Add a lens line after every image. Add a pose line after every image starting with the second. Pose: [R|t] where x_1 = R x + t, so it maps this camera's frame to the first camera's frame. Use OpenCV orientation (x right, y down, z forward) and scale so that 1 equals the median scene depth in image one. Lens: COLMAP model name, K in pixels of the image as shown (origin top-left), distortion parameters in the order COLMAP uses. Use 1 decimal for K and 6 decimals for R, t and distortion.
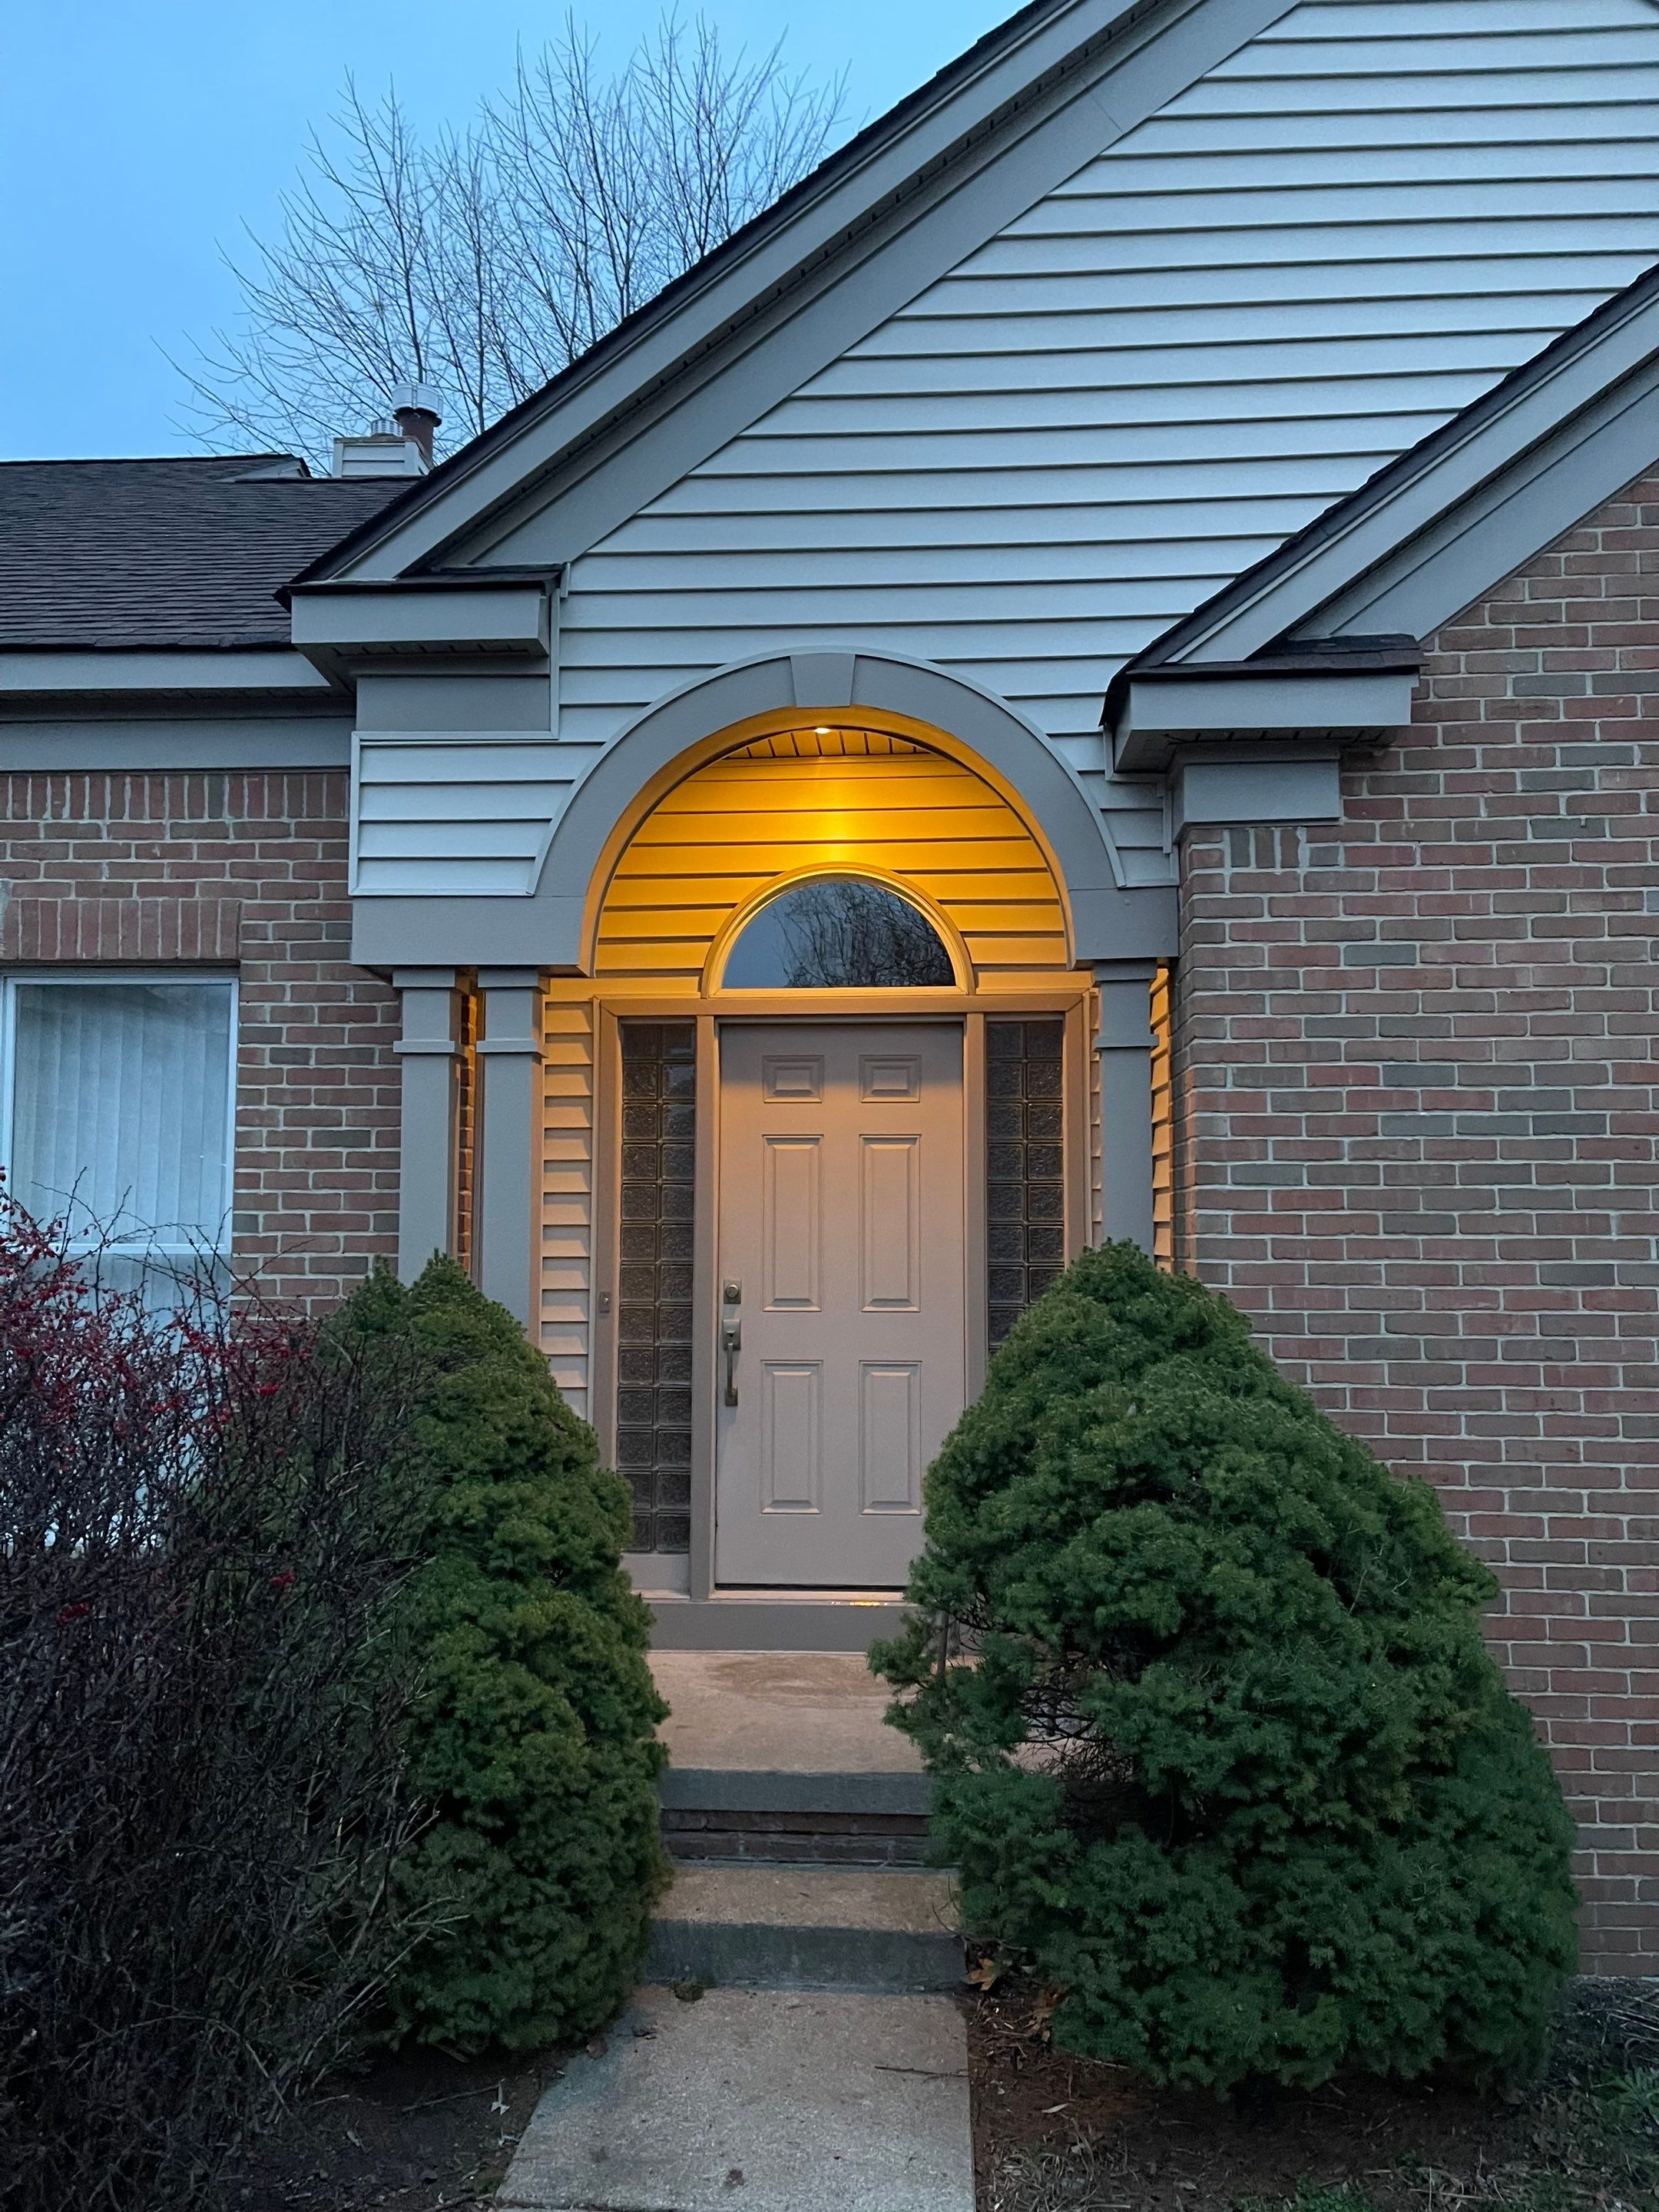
lens RADIAL K [[1663.1, 0, 846.2], [0, 1663.1, 1149.9], [0, 0, 1]] dist [0.029475, -0.015775]
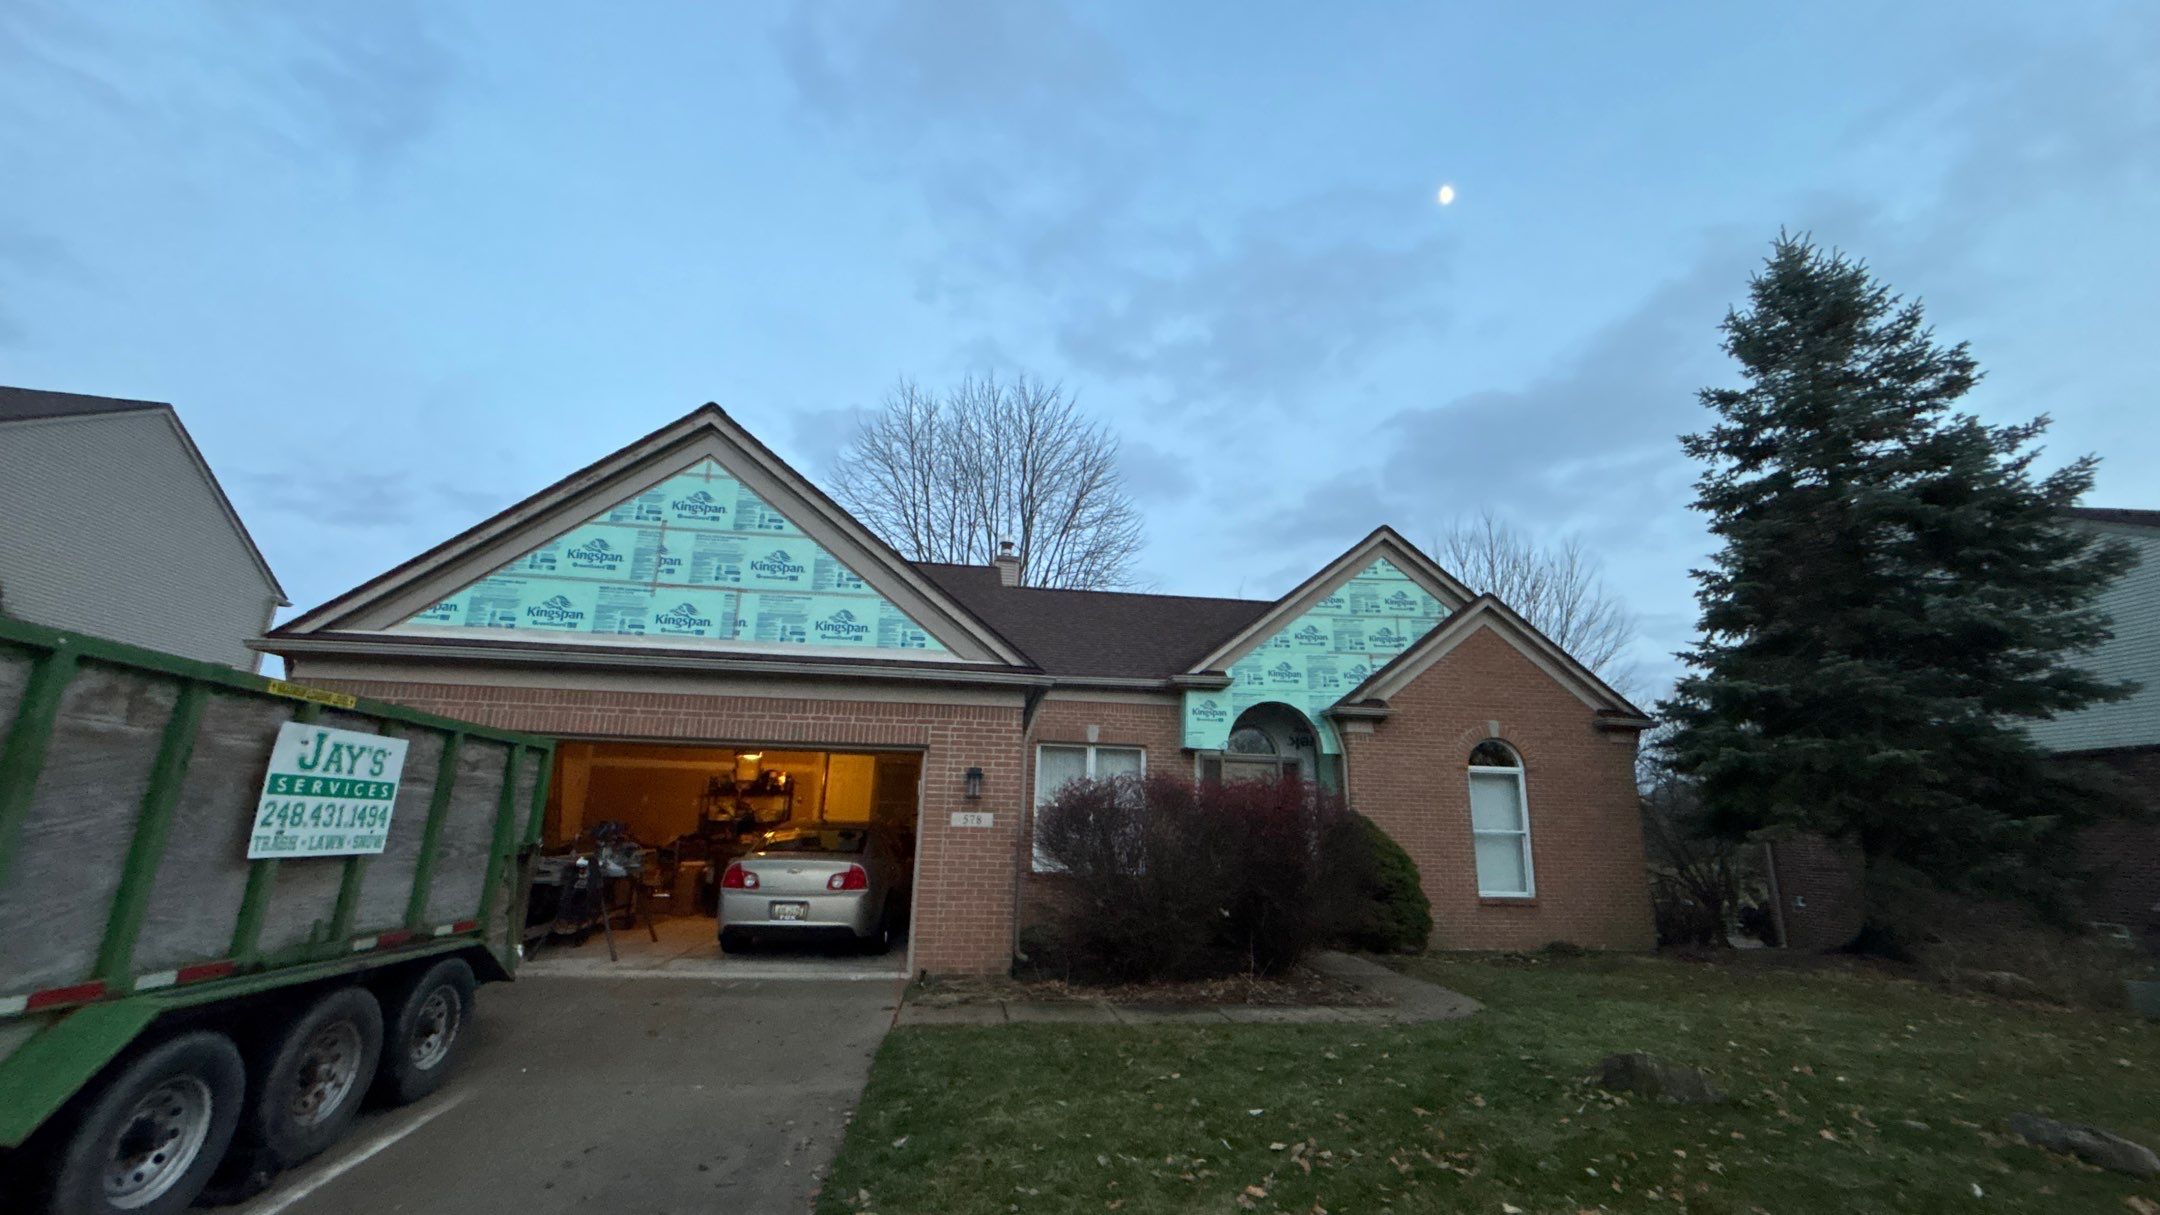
lens RADIAL K [[863.7, 0, 1077.7], [0, 863.7, 611.2], [0, 0, 1]] dist [-0.002550, -0.000002]
pose [[0.980563, 0.070993, 0.182908, -1.110449], [-0.034443, 0.980050, -0.195745, -0.001429], [-0.193155, 0.185641, 0.963446, -1.496548]]
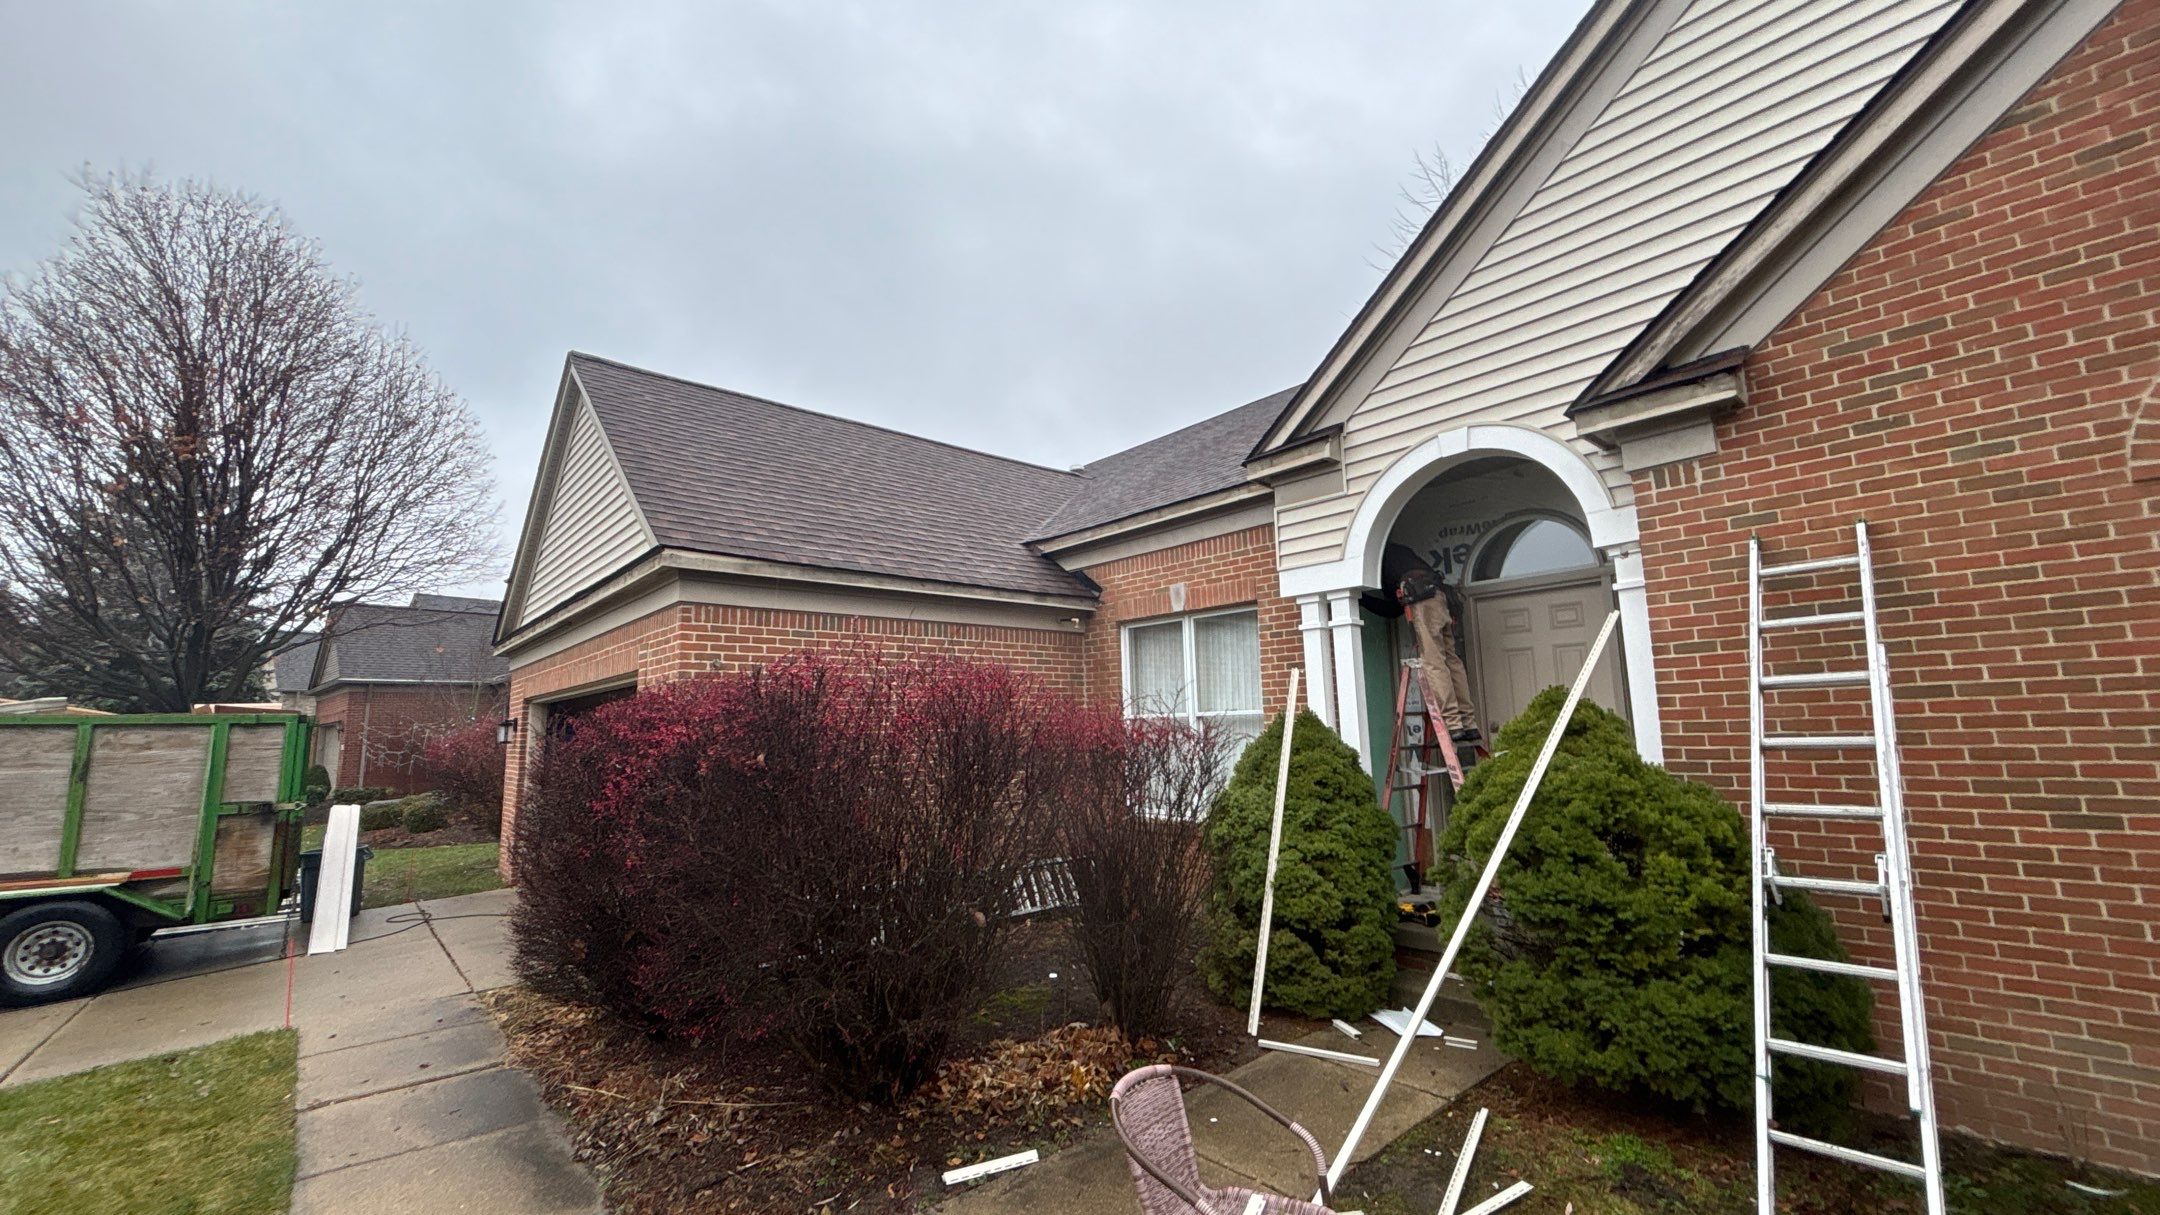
lens RADIAL K [[863.7, 0, 1083.3], [0, 863.7, 599.7], [0, 0, 1]] dist [-0.002550, -0.000002]
pose [[0.704500, -0.127712, -0.698118, 0.412943], [0.064366, 0.991119, -0.116359, 0.026545], [0.706779, 0.037040, 0.706464, -0.147213]]
